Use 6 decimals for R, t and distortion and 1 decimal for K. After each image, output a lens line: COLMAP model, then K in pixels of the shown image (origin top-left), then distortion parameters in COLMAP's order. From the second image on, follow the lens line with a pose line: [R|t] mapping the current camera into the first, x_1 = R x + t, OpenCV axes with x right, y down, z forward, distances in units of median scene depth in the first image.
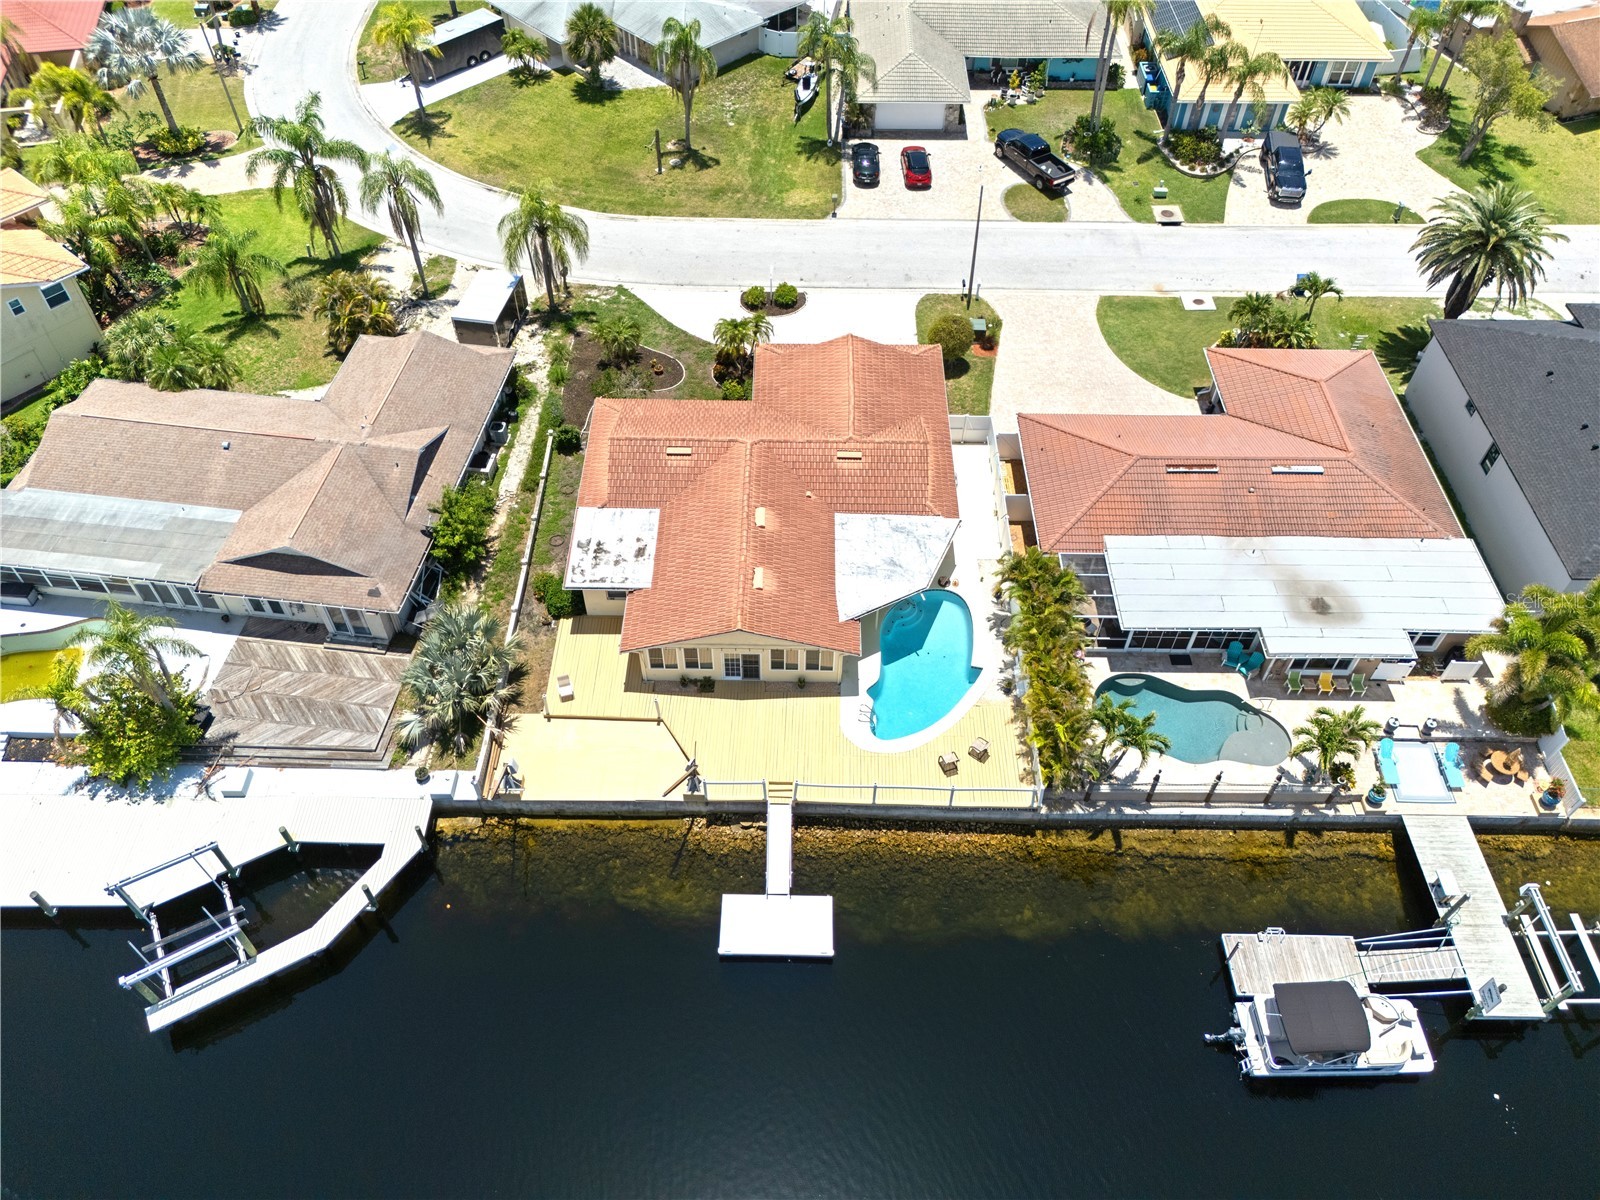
lens RADIAL K [[1197.2, 0, 800.0], [0, 1197.2, 600.0], [0, 0, 1]] dist [0.002243, 0.002694]
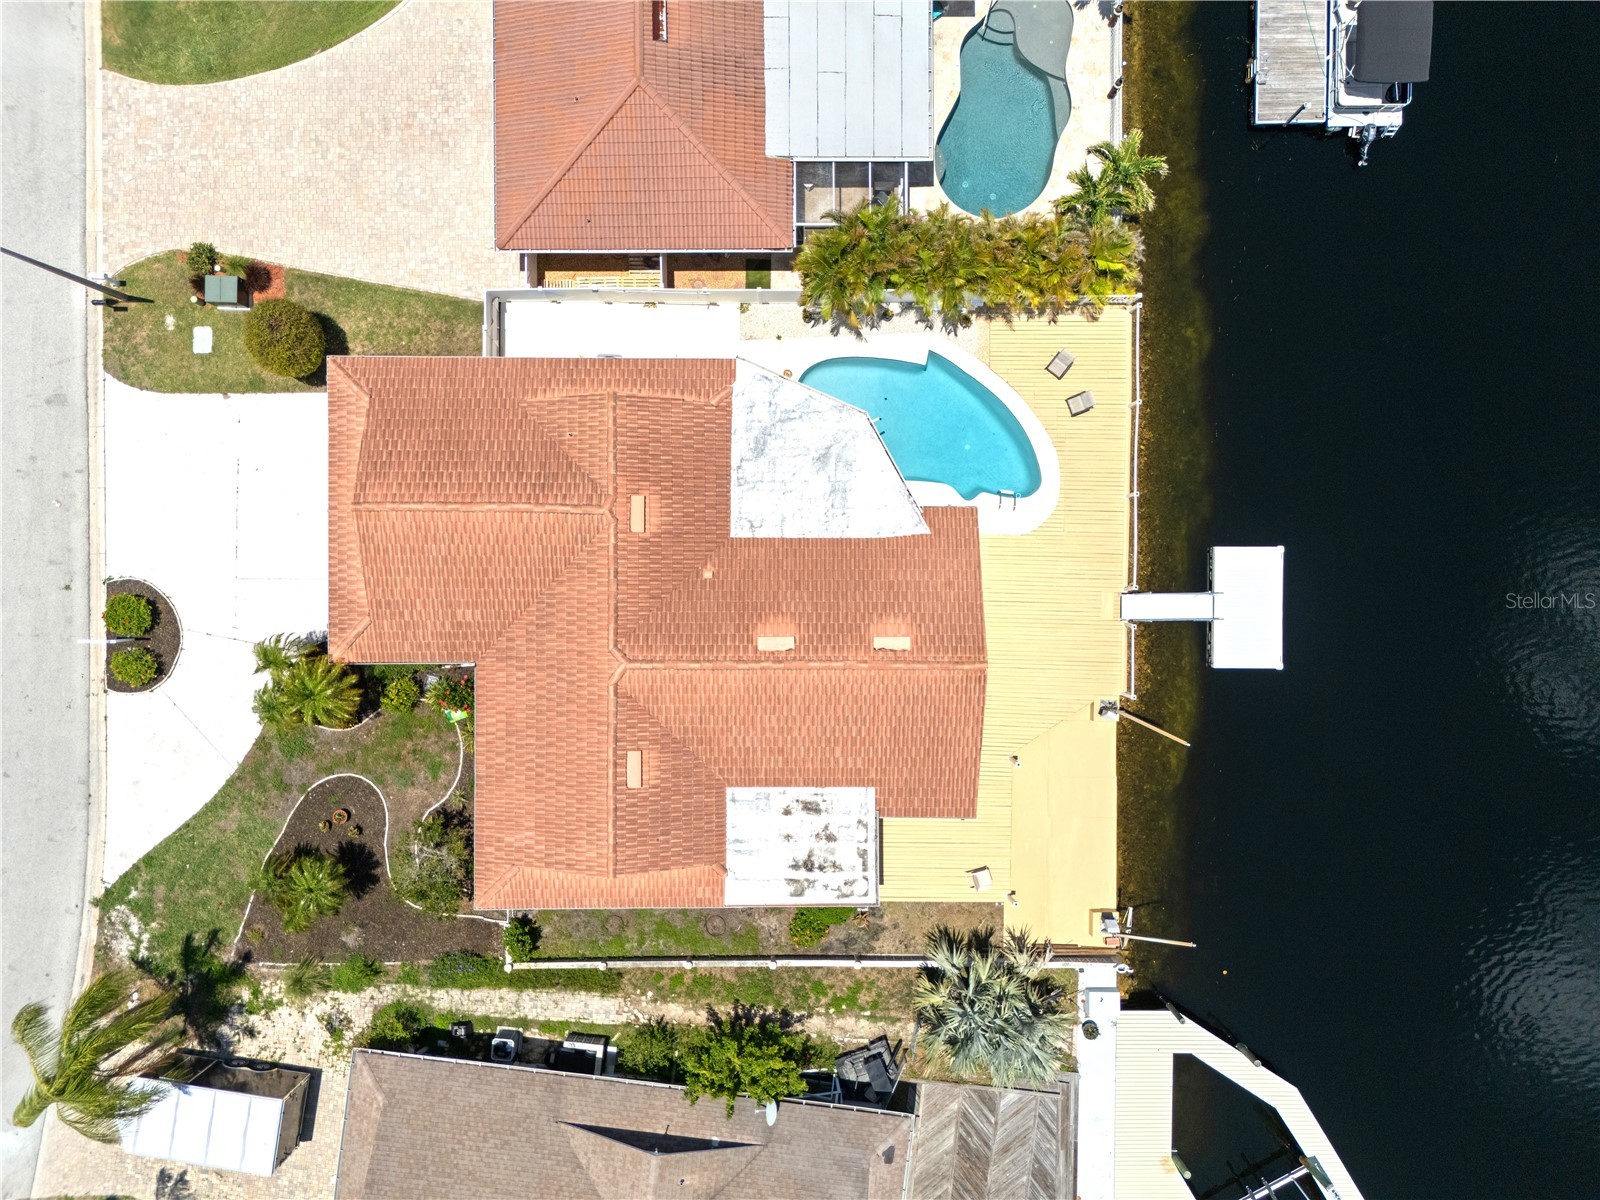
lens RADIAL K [[1197.2, 0, 800.0], [0, 1197.2, 600.0], [0, 0, 1]] dist [0.002243, 0.002694]
pose [[-0.008215, -0.999839, -0.015935, 0.003242], [0.754507, -0.016655, 0.656081, -0.515188], [-0.656241, -0.006634, 0.754522, 0.459782]]
